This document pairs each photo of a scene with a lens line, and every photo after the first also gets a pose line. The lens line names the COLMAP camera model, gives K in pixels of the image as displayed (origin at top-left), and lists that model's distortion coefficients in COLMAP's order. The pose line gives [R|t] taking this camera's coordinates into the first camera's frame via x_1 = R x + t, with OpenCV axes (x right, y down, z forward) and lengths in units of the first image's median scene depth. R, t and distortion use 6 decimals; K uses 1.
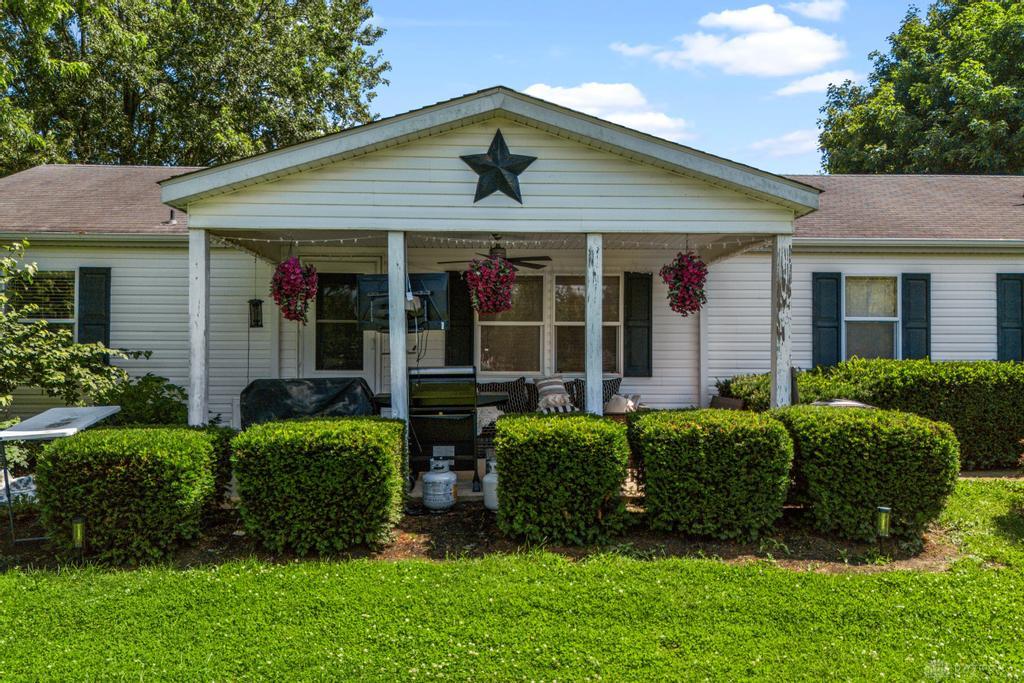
lens RADIAL K [[770.6, 0, 511.9], [0, 770.6, 341.6], [0, 0, 1]] dist [0.050263, -0.038764]
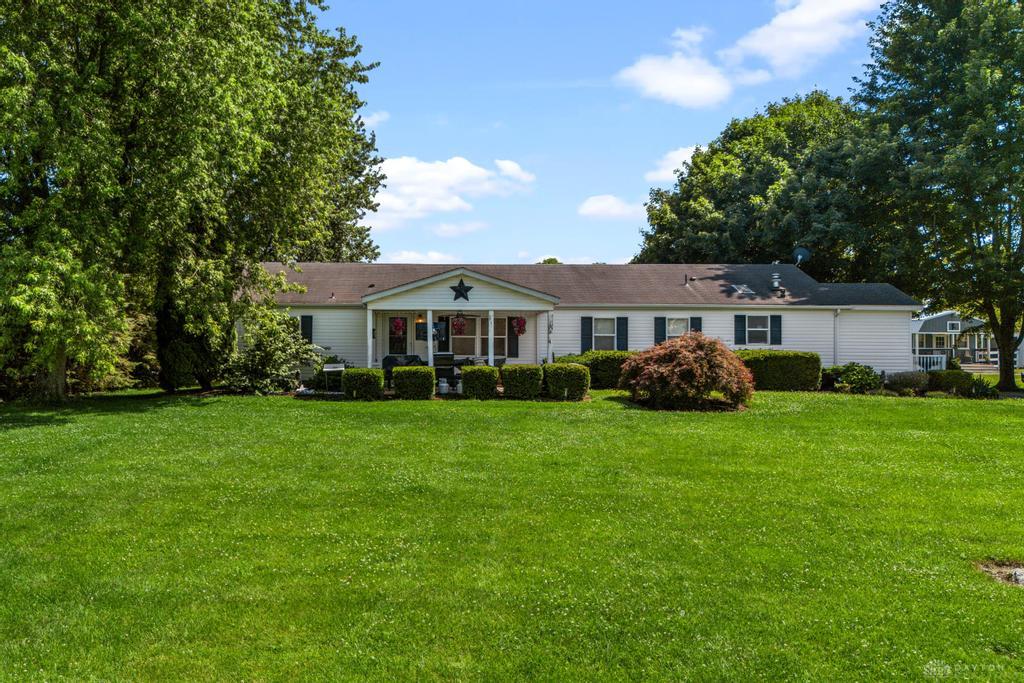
lens RADIAL K [[770.6, 0, 511.1], [0, 770.6, 340.2], [0, 0, 1]] dist [0.050263, -0.038764]
pose [[0.997109, 0.001977, 0.075953, -0.053553], [-0.001937, 0.999998, -0.000596, -0.013919], [-0.075954, 0.000447, 0.997111, -2.195381]]
